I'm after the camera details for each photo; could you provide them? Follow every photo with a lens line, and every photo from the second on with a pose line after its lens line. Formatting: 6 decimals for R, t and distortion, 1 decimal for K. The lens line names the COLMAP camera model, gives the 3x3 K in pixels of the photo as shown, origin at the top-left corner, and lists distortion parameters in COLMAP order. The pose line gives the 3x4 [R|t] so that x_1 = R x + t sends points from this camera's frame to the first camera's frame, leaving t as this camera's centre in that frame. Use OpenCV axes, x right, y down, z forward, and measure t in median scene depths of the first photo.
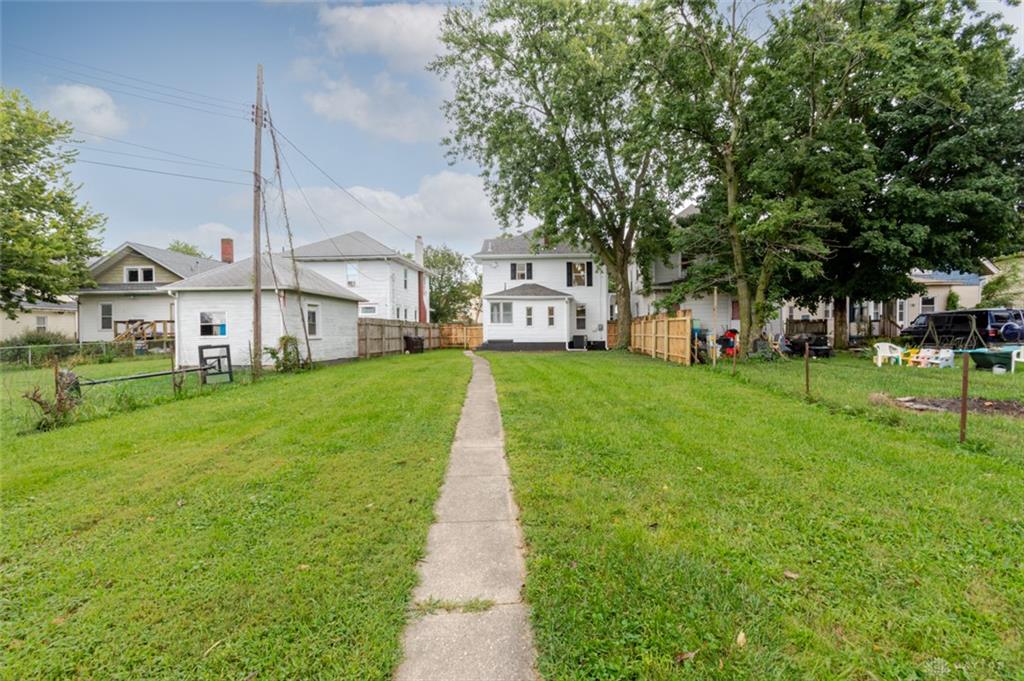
lens RADIAL K [[447.8, 0, 511.9], [0, 447.8, 340.7], [0, 0, 1]] dist [-0.001634, -0.001872]
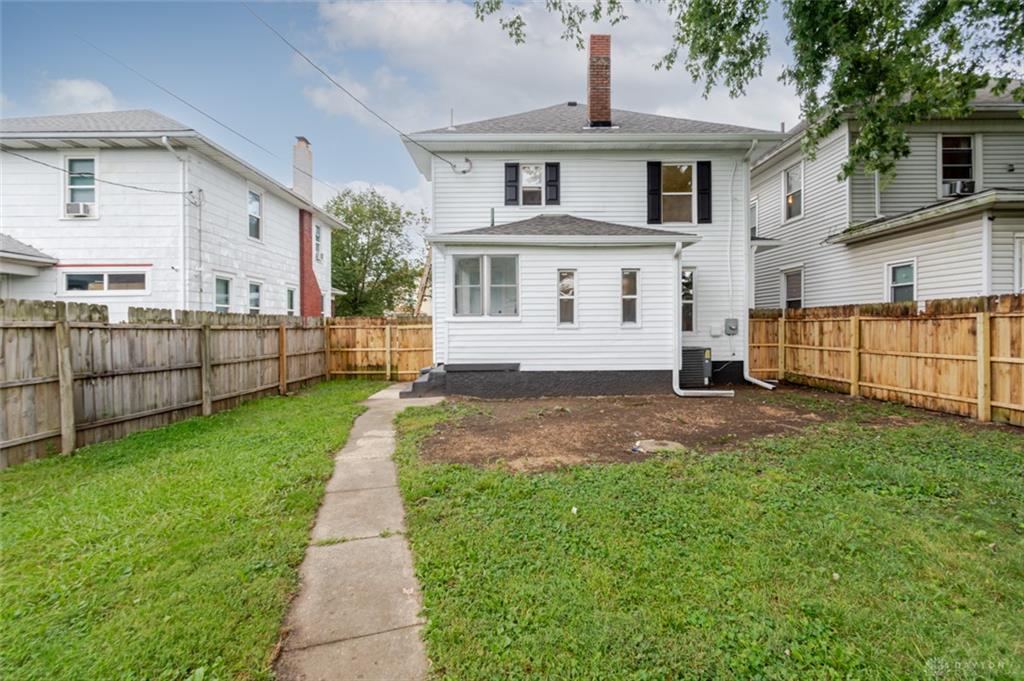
lens RADIAL K [[447.8, 0, 514.5], [0, 447.8, 331.8], [0, 0, 1]] dist [-0.001634, -0.001872]
pose [[0.994724, -0.002198, 0.102560, -0.034536], [0.003279, 0.999941, -0.010371, -0.021638], [-0.102531, 0.010653, 0.994673, 0.616044]]
